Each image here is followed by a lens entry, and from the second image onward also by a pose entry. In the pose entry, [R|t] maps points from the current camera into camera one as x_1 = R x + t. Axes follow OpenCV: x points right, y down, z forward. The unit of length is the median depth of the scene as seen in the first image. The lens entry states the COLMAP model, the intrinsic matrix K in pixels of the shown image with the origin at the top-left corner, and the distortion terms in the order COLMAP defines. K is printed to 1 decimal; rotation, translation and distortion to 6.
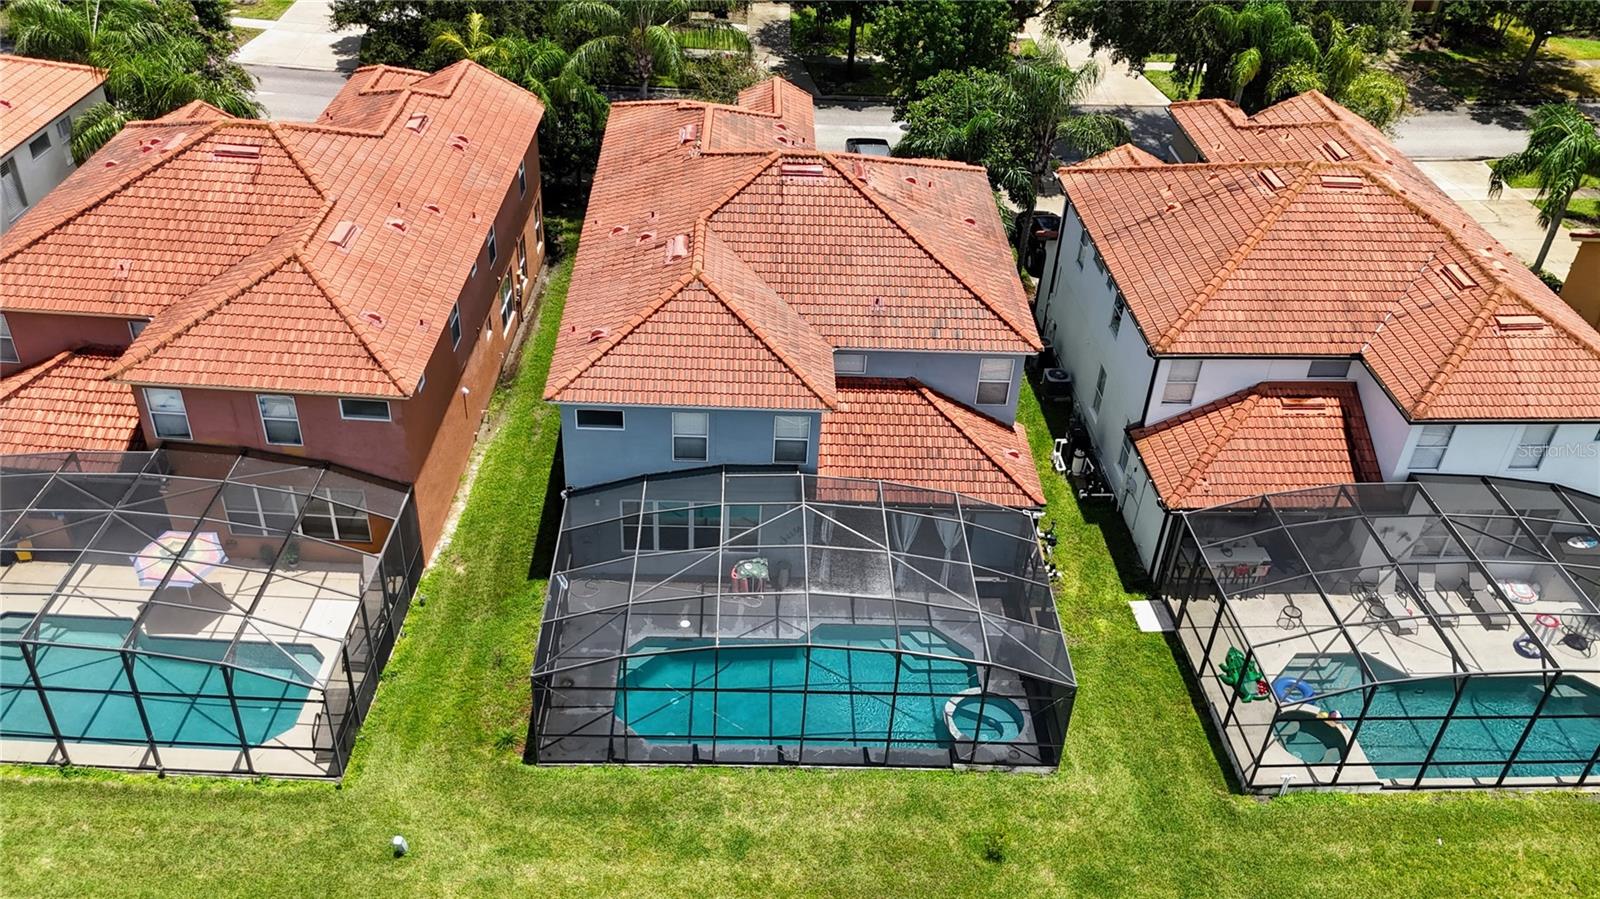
lens RADIAL K [[1345.1, 0, 800.0], [0, 1345.1, 449.5], [0, 0, 1]] dist [0.058469, -0.006124]
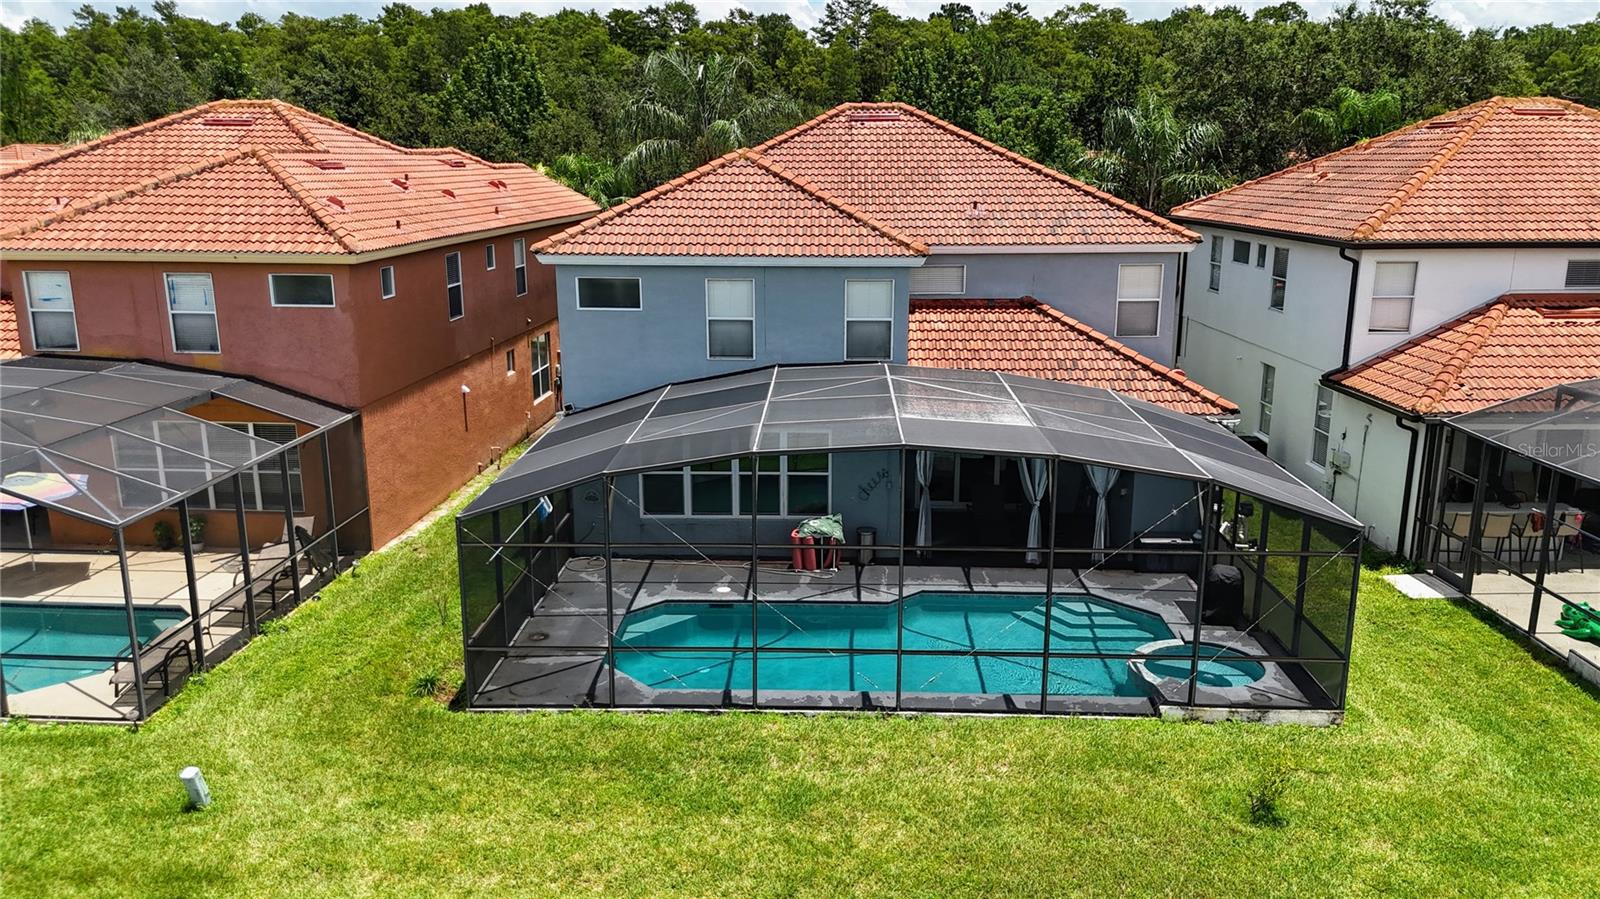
lens RADIAL K [[1192.6, 0, 800.0], [0, 1192.6, 449.5], [0, 0, 1]] dist [0.040466, -0.003581]
pose [[0.997077, -0.038233, -0.066150, -0.004131], [0.010372, 0.925509, -0.378584, 0.315602], [0.075697, 0.376791, 0.923200, 0.446757]]
